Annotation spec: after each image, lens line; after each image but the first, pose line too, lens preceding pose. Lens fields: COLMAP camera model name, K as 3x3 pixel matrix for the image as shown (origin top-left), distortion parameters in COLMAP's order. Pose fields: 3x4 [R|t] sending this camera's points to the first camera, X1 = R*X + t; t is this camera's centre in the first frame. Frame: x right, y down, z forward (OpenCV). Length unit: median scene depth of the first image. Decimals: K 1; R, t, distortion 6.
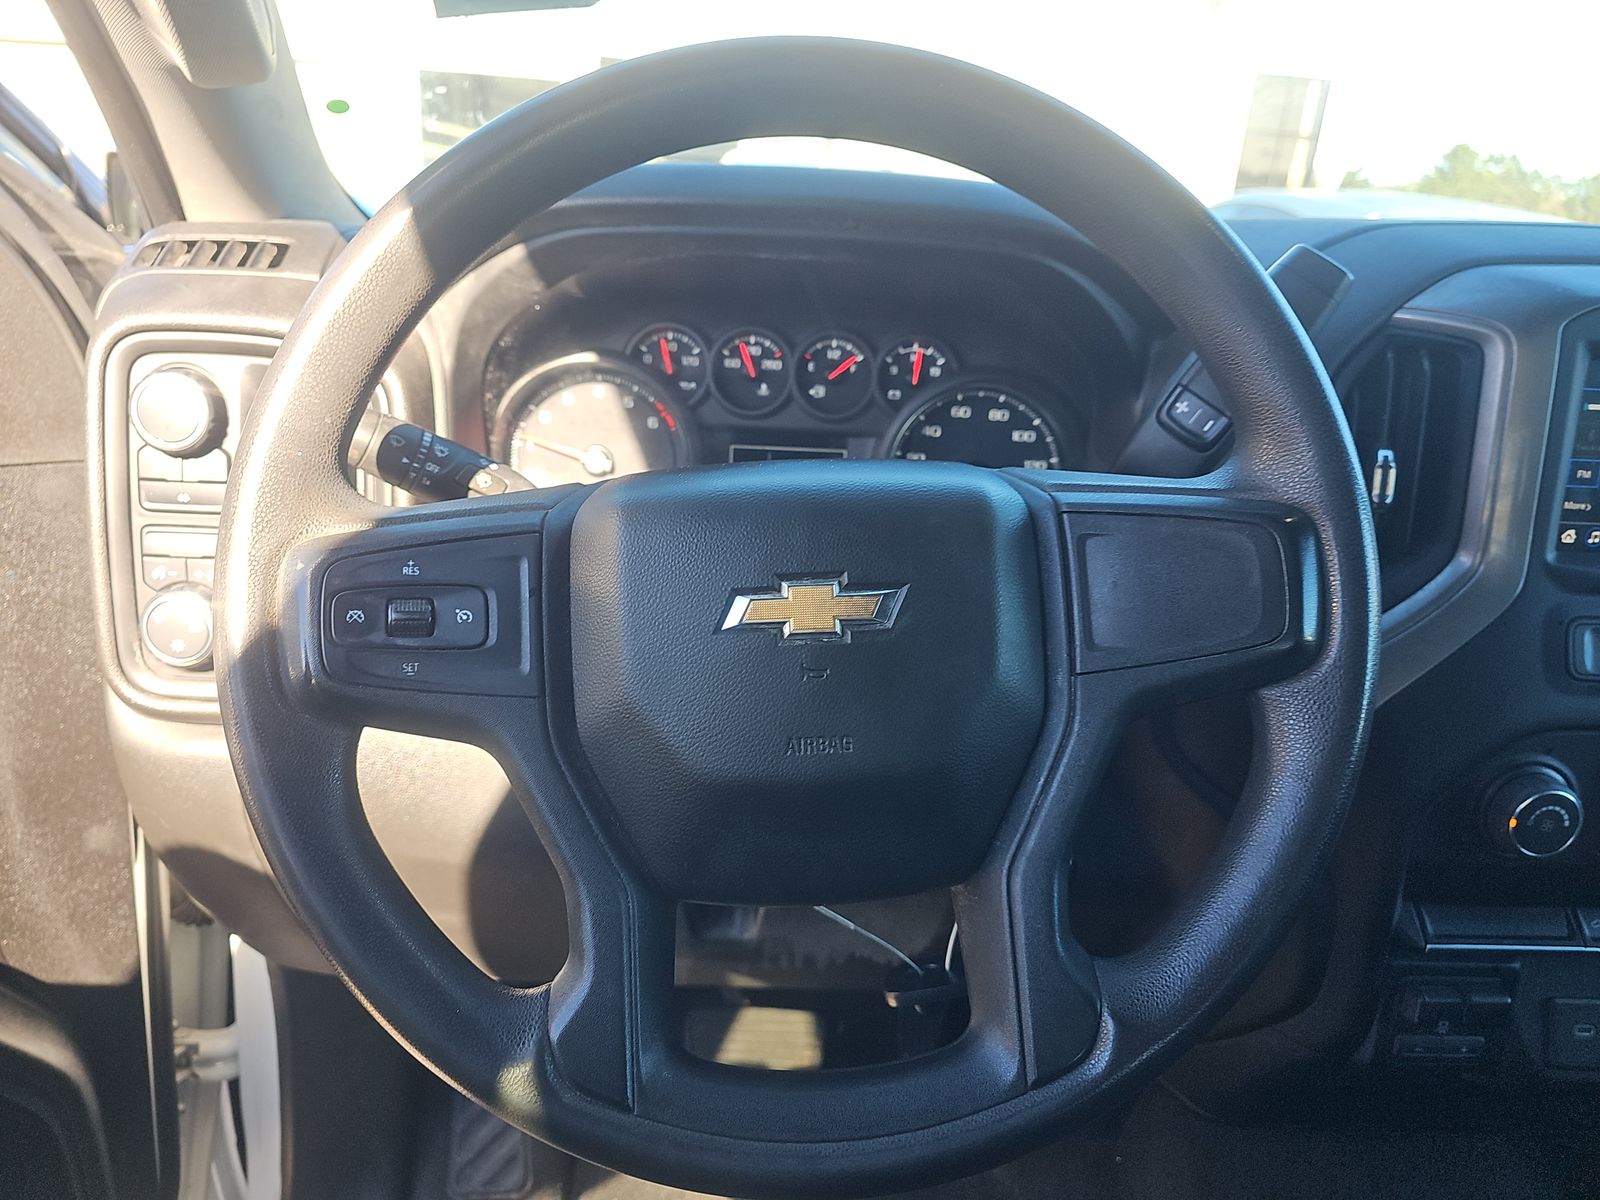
lens RADIAL K [[1056.3, 0, 799.5], [0, 1056.3, 598.8], [0, 0, 1]] dist [-0.002432, 0.000892]
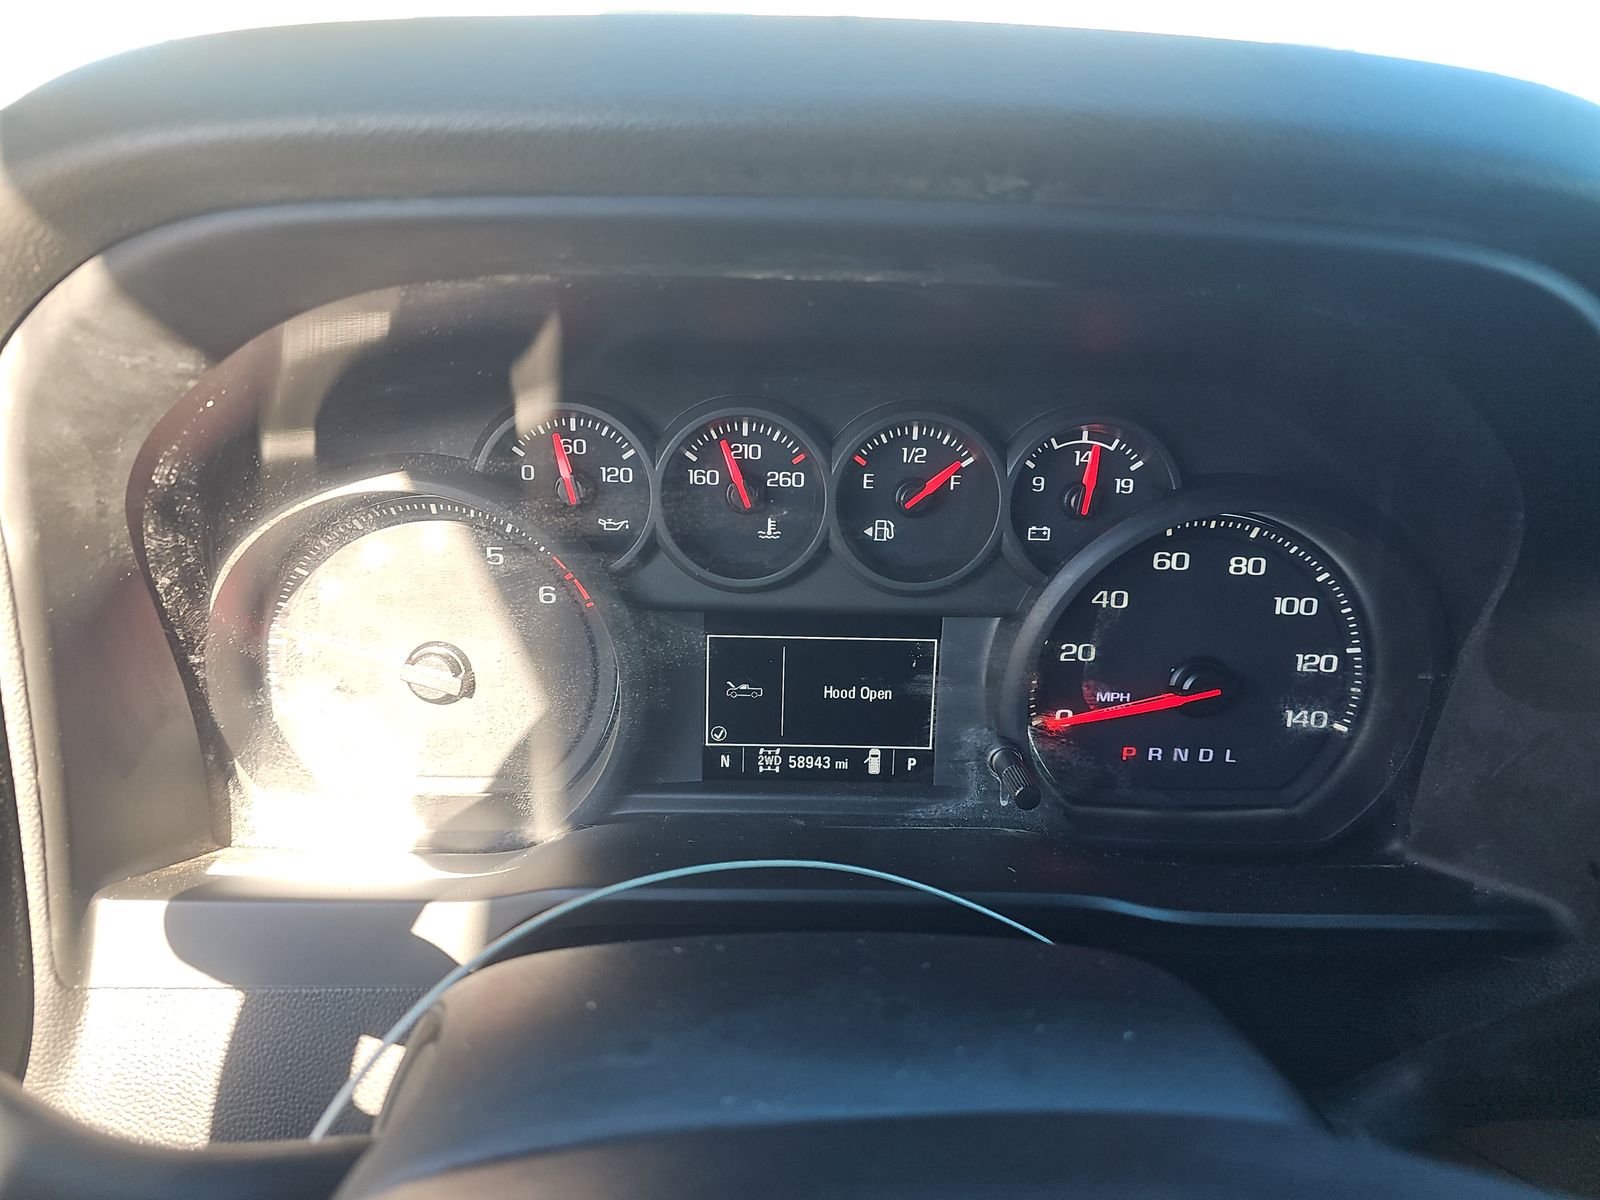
lens RADIAL K [[1056.3, 0, 800.3], [0, 1056.3, 602.1], [0, 0, 1]] dist [-0.002432, 0.000892]
pose [[0.999751, -0.014144, -0.017231, -0.012119], [0.014865, 0.998987, 0.042465, -0.183988], [0.016613, -0.042711, 0.998949, 0.511256]]
